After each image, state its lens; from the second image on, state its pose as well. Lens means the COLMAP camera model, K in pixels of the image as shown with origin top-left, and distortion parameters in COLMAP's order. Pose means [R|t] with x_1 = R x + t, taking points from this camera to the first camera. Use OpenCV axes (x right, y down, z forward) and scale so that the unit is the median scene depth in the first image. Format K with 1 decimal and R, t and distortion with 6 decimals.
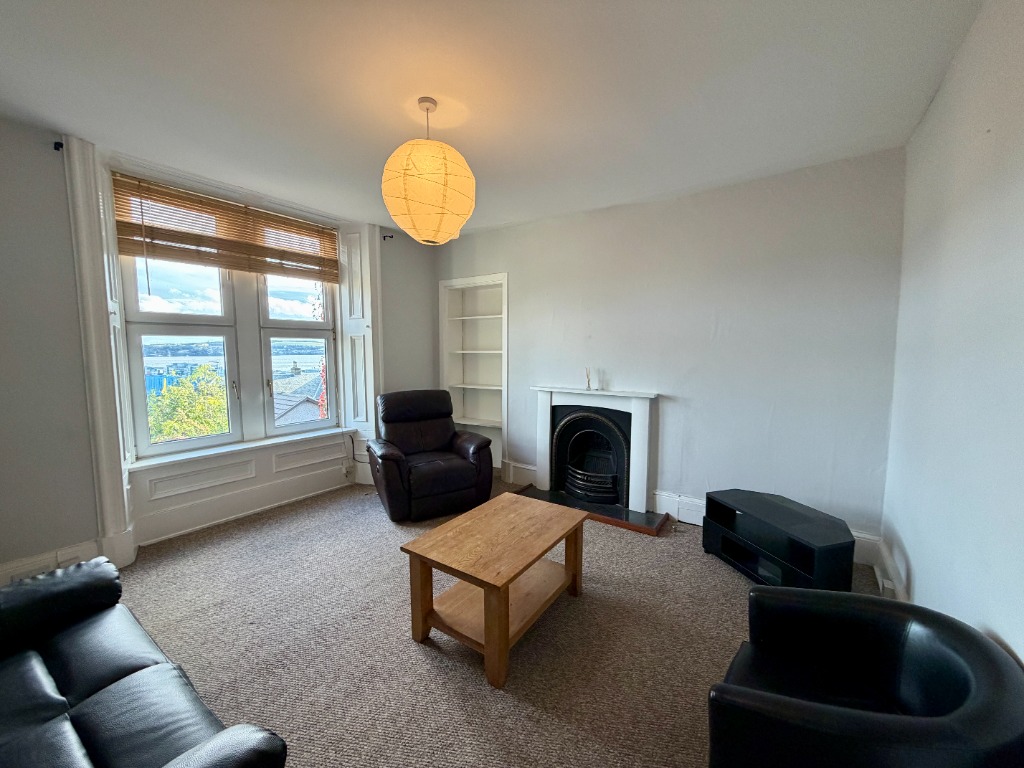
lens RADIAL K [[407.2, 0, 508.1], [0, 407.2, 384.7], [0, 0, 1]] dist [-0.000305, -0.000705]
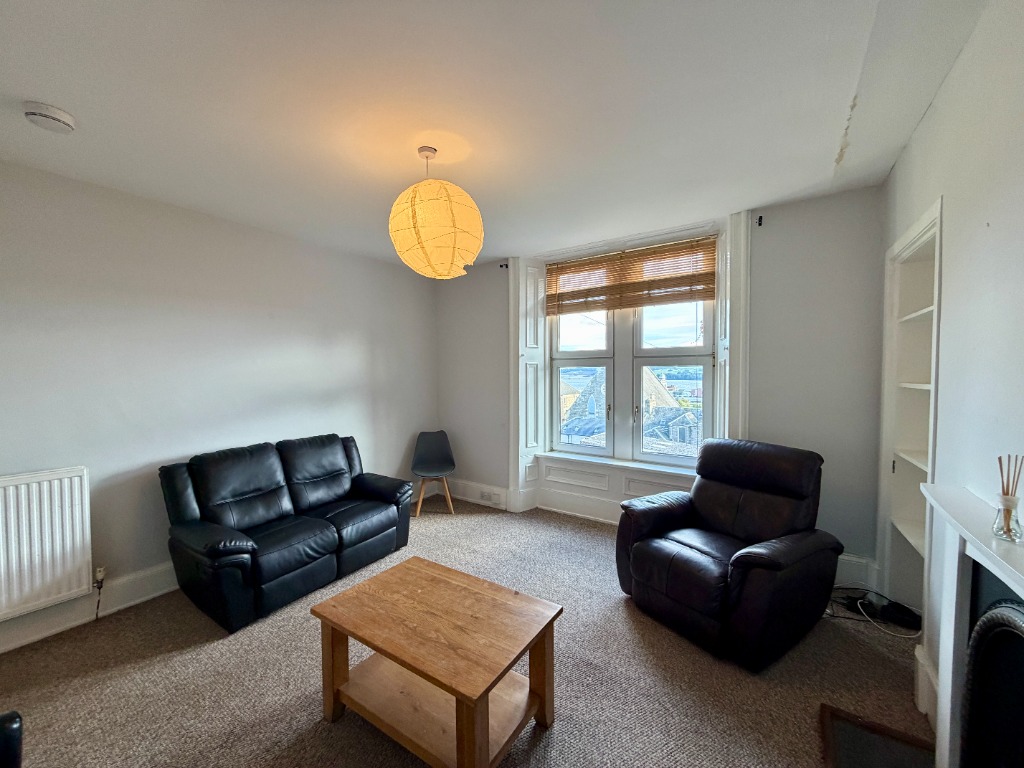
lens RADIAL K [[407.2, 0, 515.2], [0, 407.2, 387.0], [0, 0, 1]] dist [-0.000305, -0.000705]
pose [[0.020804, 0.027593, -0.999403, 0.486521], [-0.089293, 0.995676, 0.025631, -0.064163], [0.995788, 0.088707, 0.023178, 0.695231]]
